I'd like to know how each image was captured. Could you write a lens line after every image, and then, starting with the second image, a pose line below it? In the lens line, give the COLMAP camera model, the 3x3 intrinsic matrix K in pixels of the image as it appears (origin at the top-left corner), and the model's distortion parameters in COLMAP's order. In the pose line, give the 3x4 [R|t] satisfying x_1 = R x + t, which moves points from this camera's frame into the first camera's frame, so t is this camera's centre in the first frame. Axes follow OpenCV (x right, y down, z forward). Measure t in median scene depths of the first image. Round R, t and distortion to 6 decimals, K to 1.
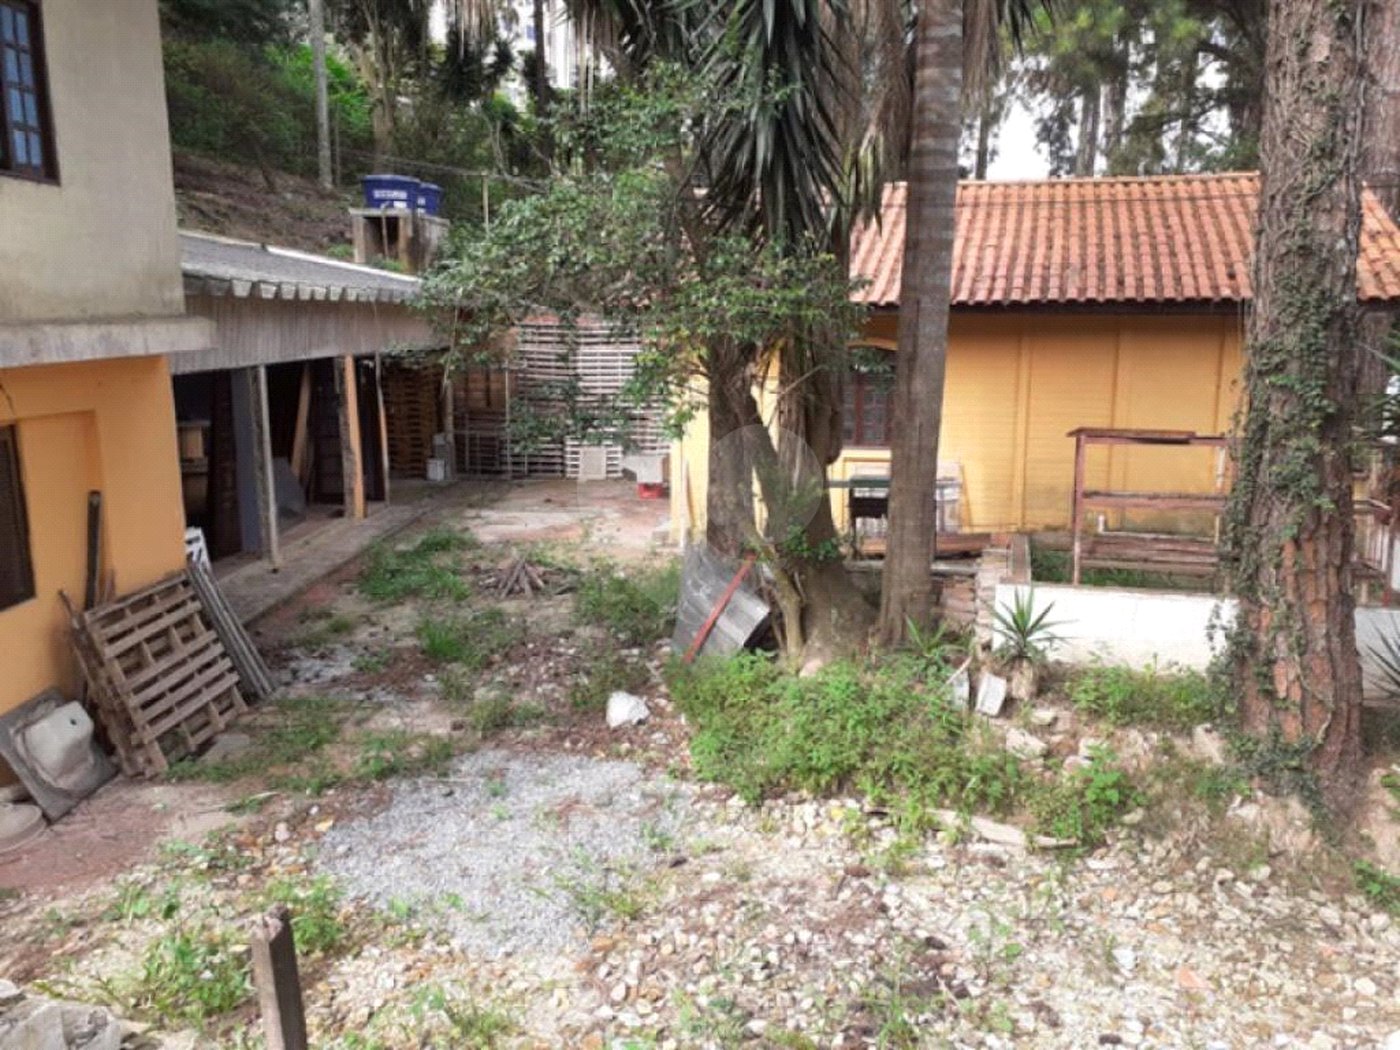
lens RADIAL K [[1128.5, 0, 700.0], [0, 1128.5, 525.0], [0, 0, 1]] dist [0.064628, -0.112278]
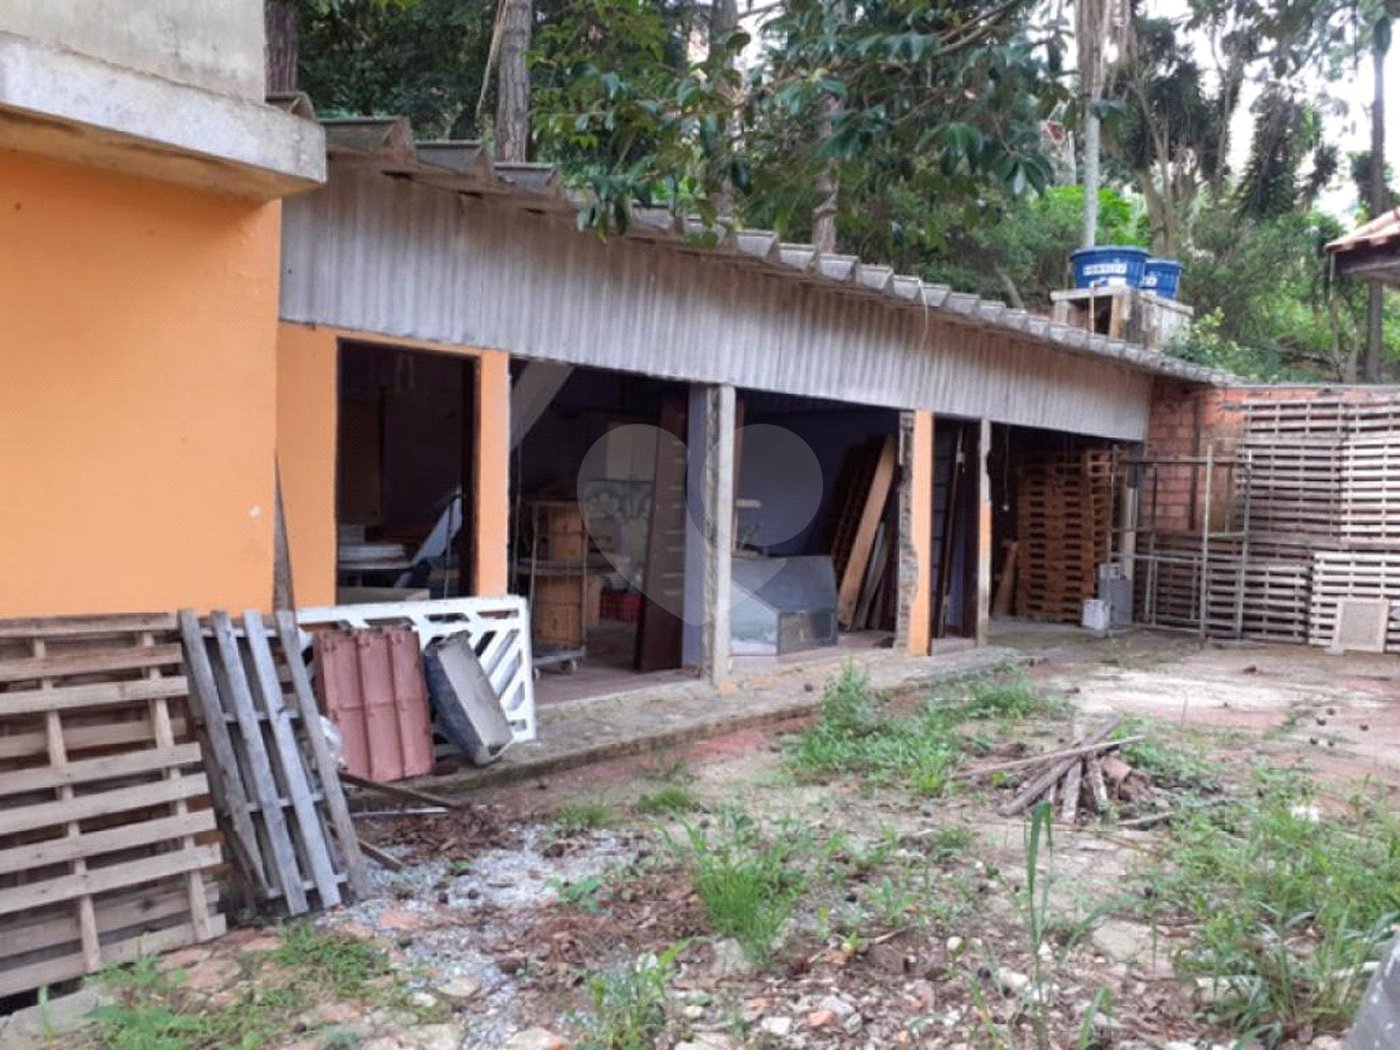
lens RADIAL K [[1128.5, 0, 700.0], [0, 1128.5, 525.0], [0, 0, 1]] dist [0.064628, -0.112278]
pose [[0.774561, 0.035465, -0.631504, 0.011740], [-0.140836, 0.983032, -0.117534, 0.012574], [0.616620, 0.179976, 0.766413, 0.319375]]
